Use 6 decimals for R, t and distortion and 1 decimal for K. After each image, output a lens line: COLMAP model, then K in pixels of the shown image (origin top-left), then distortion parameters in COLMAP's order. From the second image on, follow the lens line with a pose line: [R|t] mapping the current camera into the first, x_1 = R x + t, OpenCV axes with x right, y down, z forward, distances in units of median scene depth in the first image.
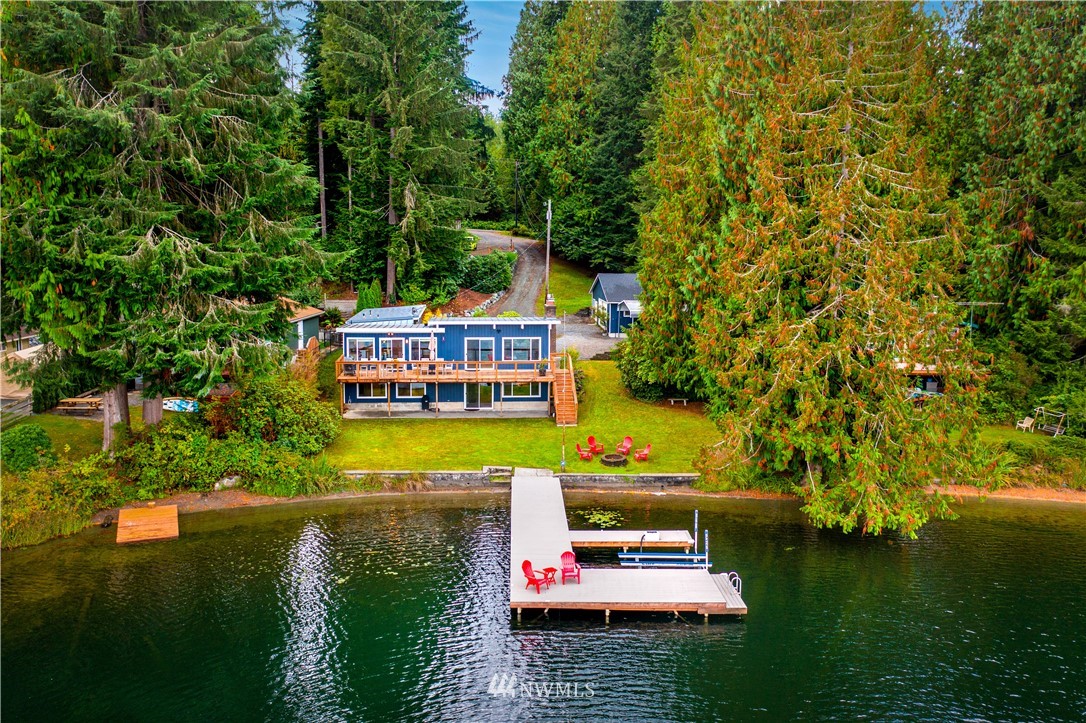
lens RADIAL K [[905.7, 0, 542.3], [0, 905.7, 344.8], [0, 0, 1]] dist [-0.006941, -0.002361]
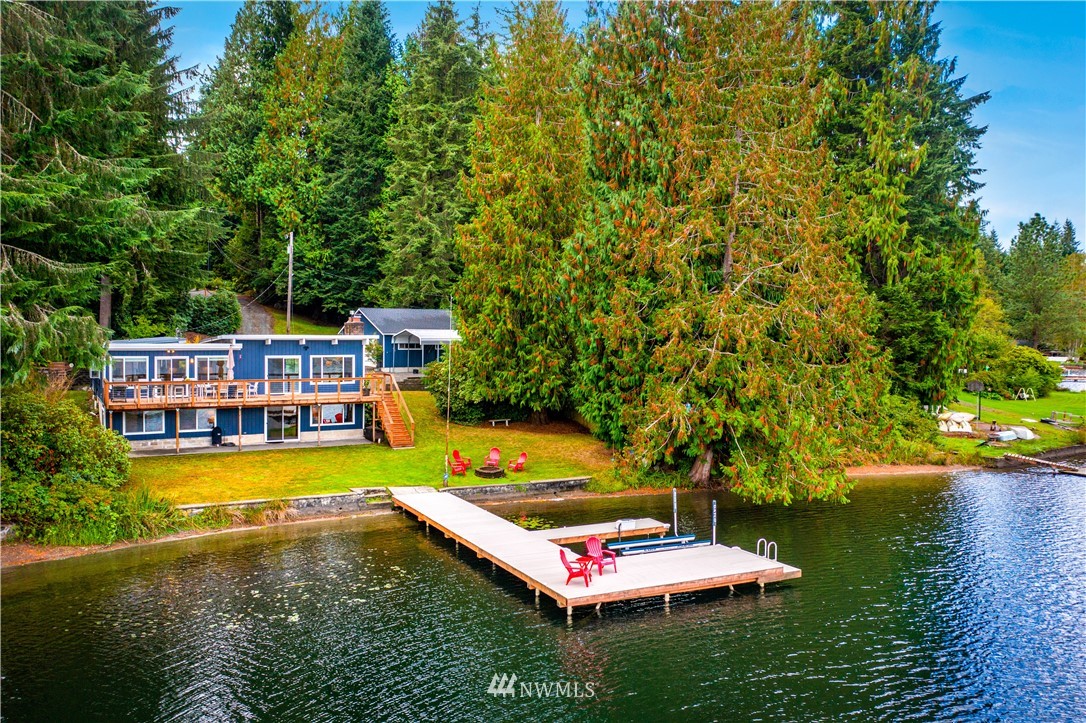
lens RADIAL K [[857.0, 0, 542.4], [0, 857.0, 361.0], [0, 0, 1]] dist [-0.006195, 0.004198]
pose [[0.898078, -0.012886, 0.439648, -0.203126], [0.055043, 0.995005, -0.083276, 0.076703], [-0.436379, 0.098988, 0.894301, 0.180397]]
